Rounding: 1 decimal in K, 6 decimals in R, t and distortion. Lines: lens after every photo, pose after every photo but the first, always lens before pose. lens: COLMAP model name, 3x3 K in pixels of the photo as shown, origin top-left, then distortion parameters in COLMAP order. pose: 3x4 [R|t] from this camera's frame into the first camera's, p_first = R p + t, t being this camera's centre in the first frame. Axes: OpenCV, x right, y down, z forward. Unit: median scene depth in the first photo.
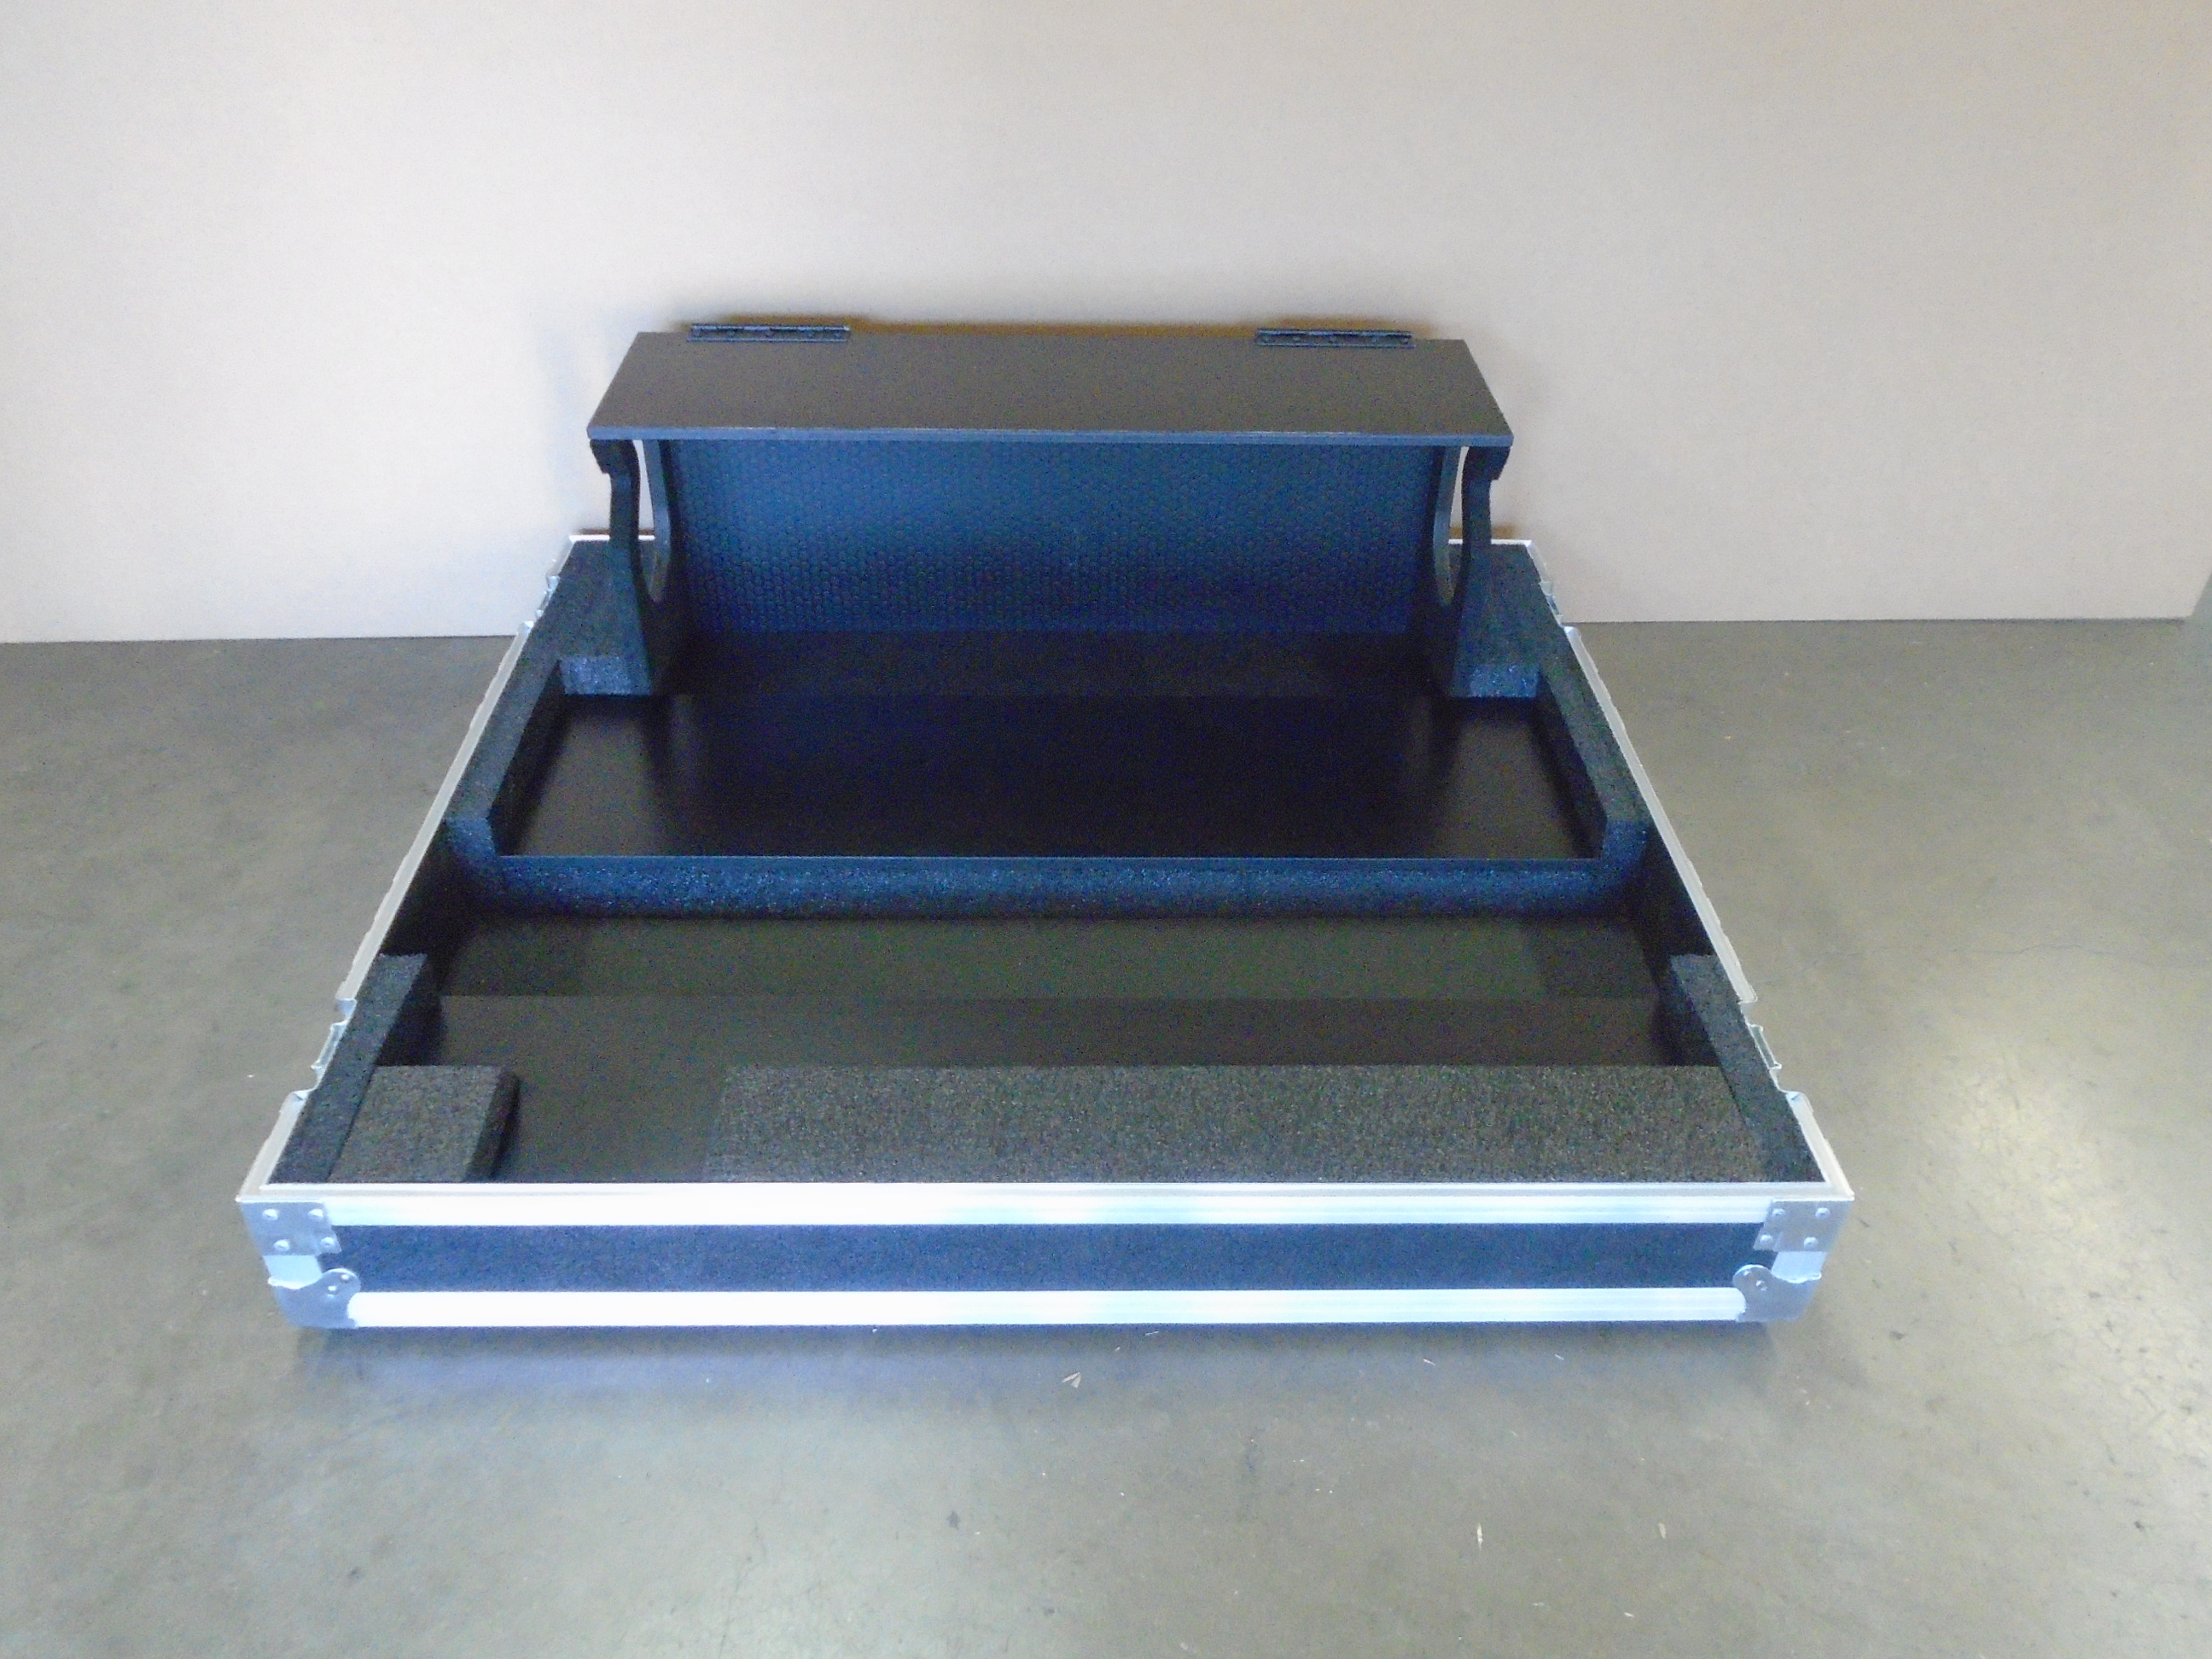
lens RADIAL K [[1698.4, 0, 1106.0], [0, 1698.4, 829.5], [0, 0, 1]] dist [-0.005109, -0.000692]
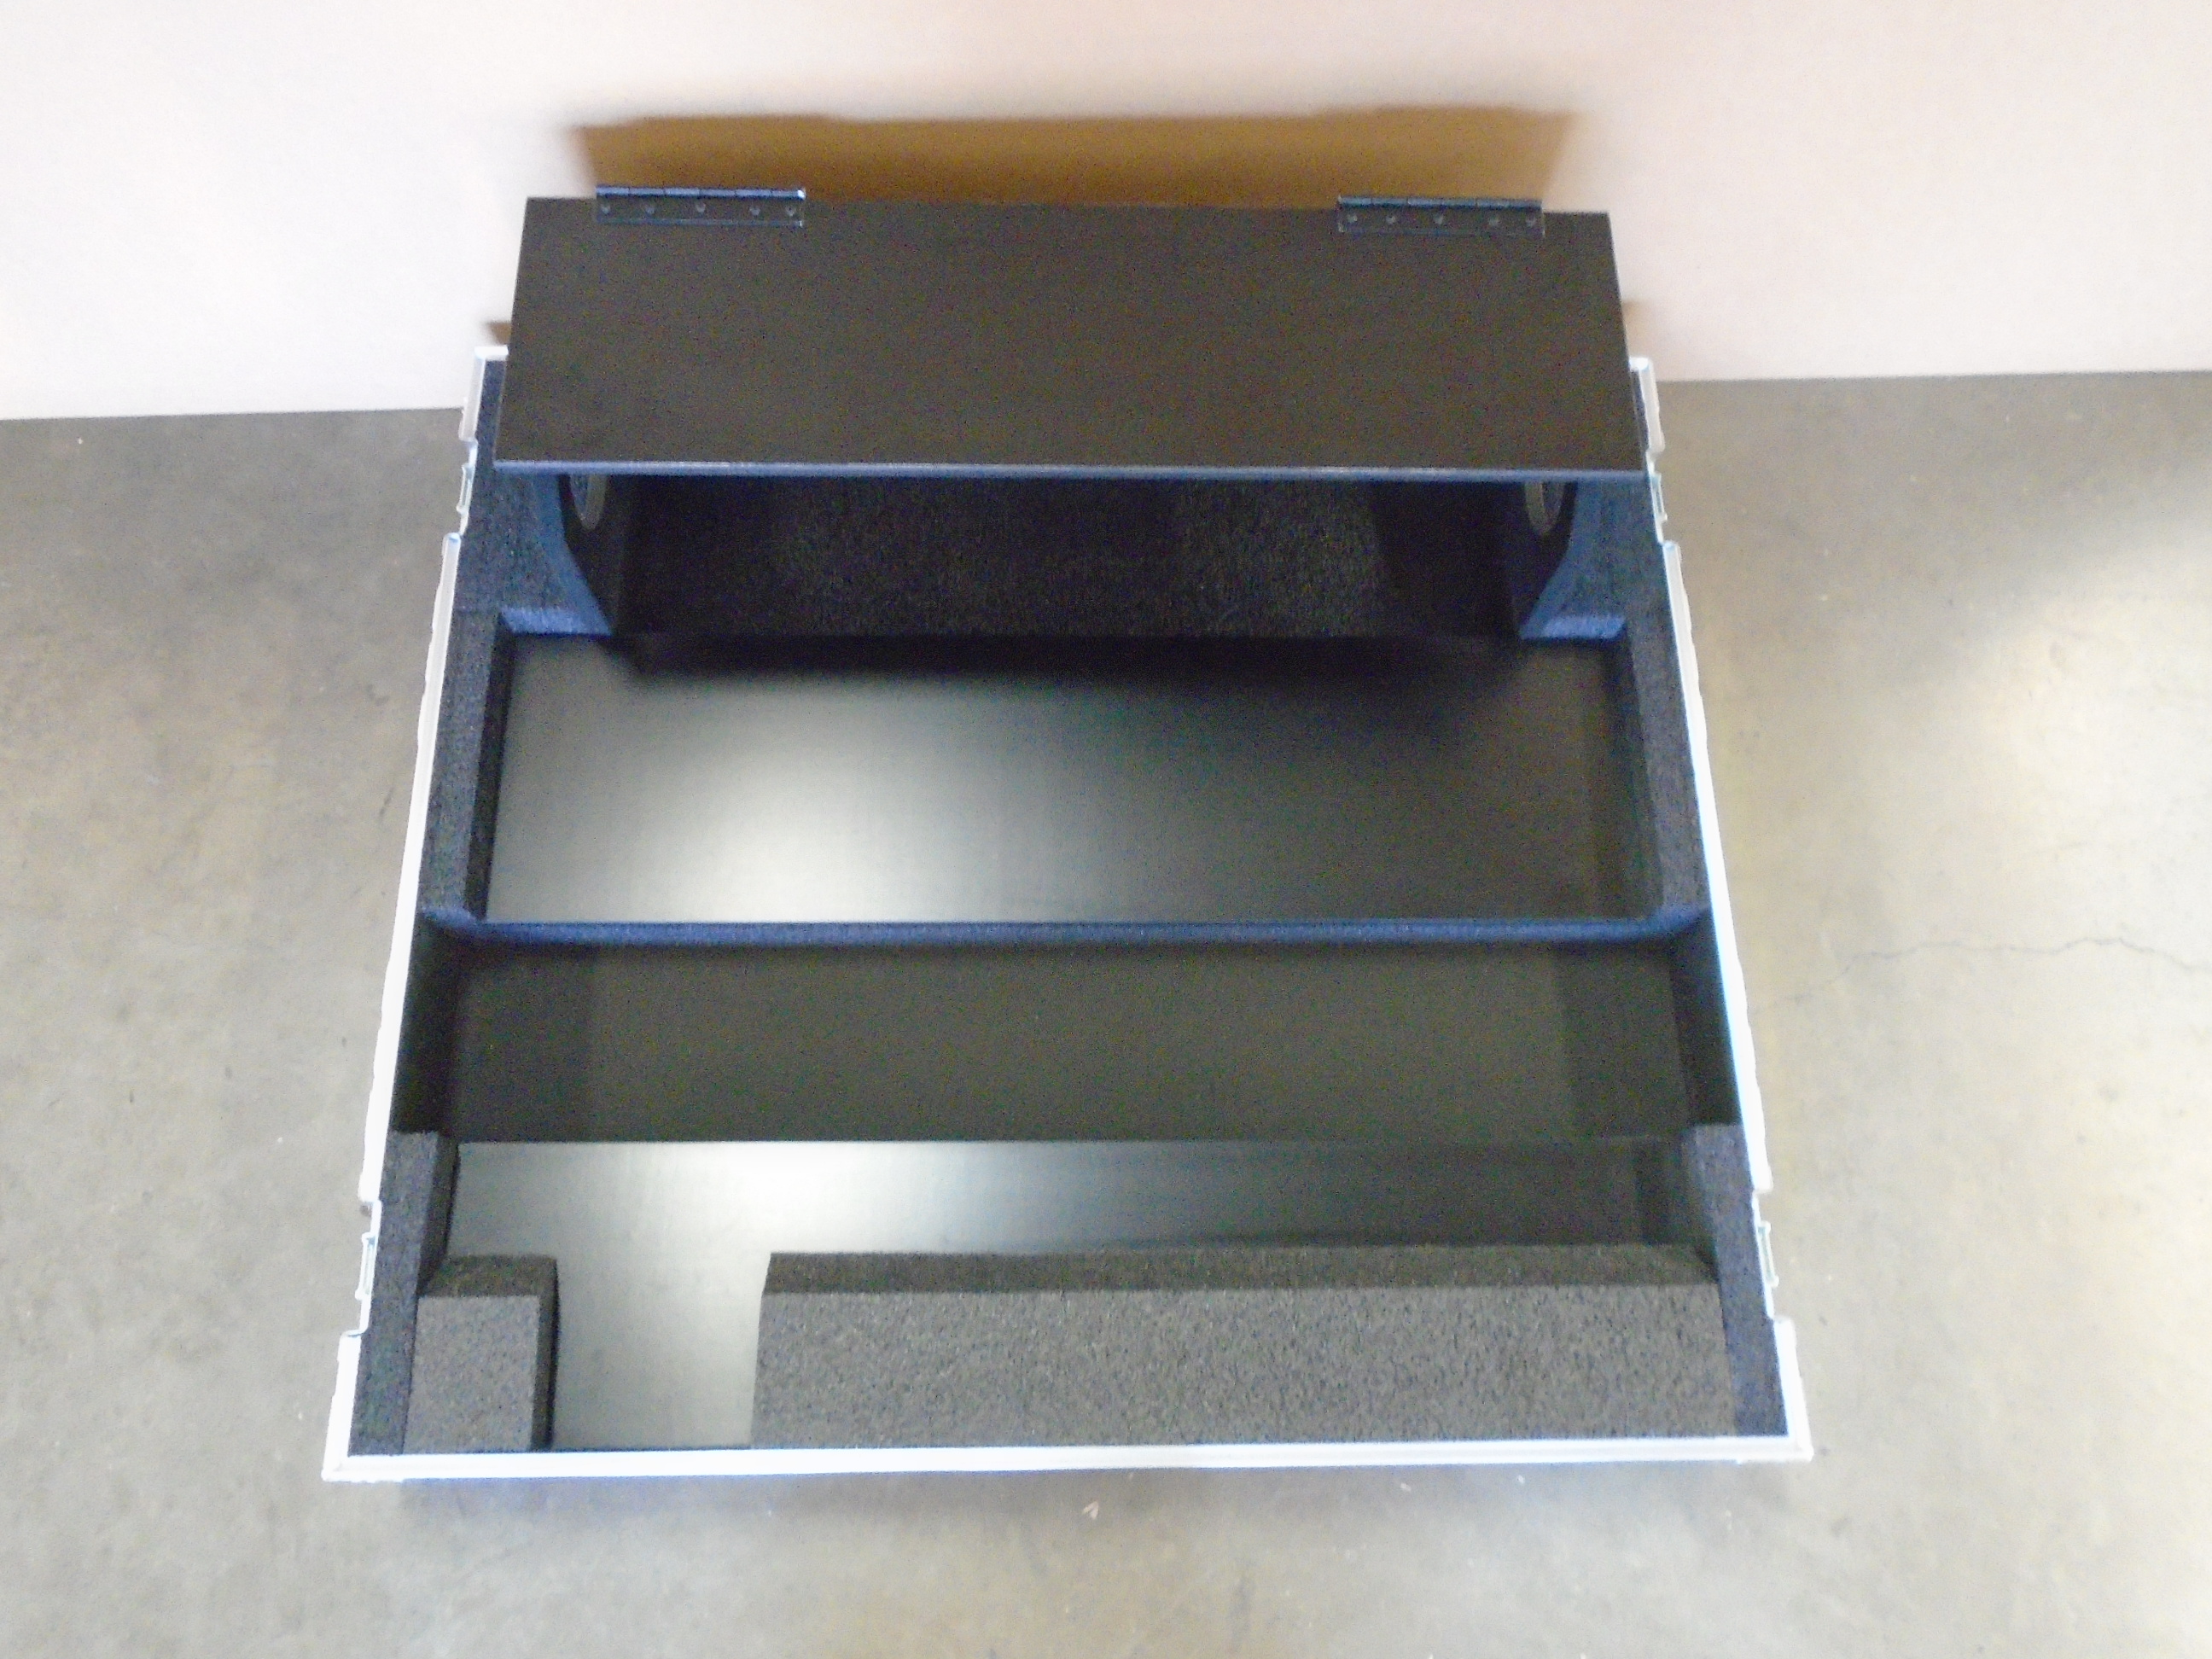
lens RADIAL K [[1694.8, 0, 1106.0], [0, 1694.8, 829.5], [0, 0, 1]] dist [-0.000277, 0.002031]
pose [[0.999818, 0.014682, 0.012193, -0.028687], [-0.018961, 0.836787, 0.547199, -0.644818], [-0.002169, -0.547331, 0.836913, 0.283430]]
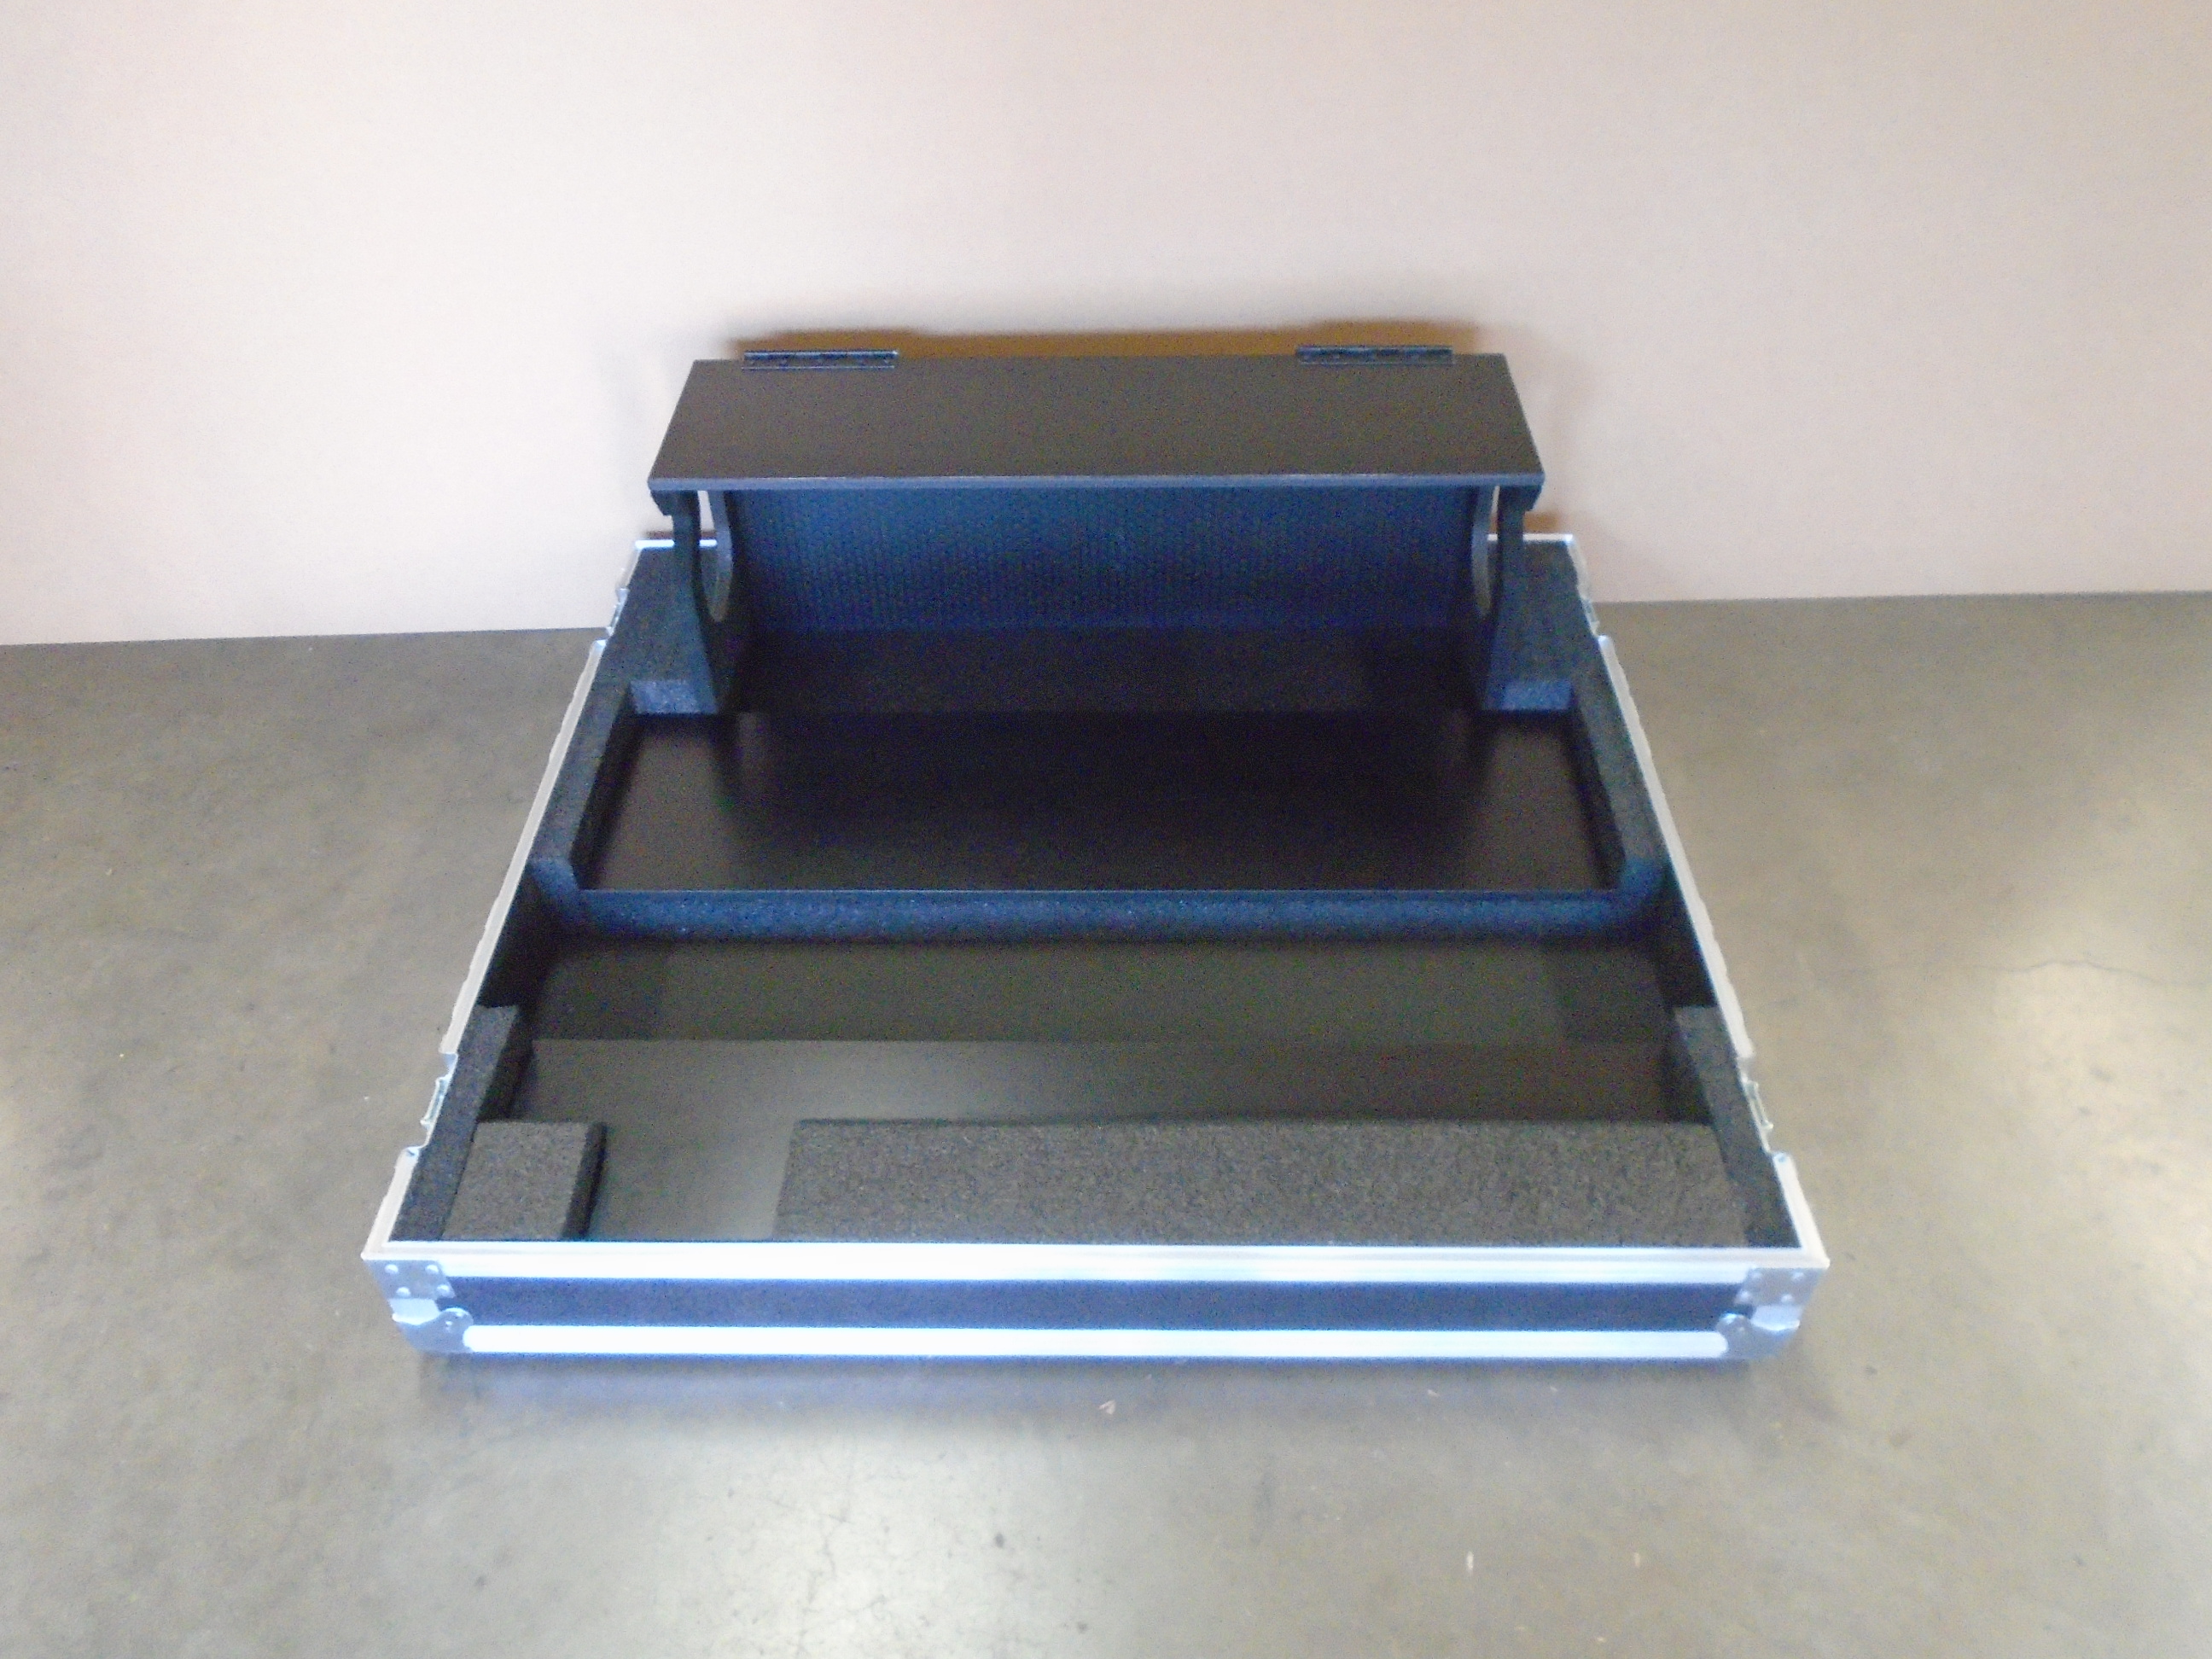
lens RADIAL K [[1698.4, 0, 1106.0], [0, 1698.4, 829.5], [0, 0, 1]] dist [-0.005109, -0.000692]
pose [[0.998917, -0.000599, -0.046520, 0.029507], [0.005575, 0.994252, 0.106916, -0.160879], [0.046189, -0.107059, 0.993179, -0.058033]]
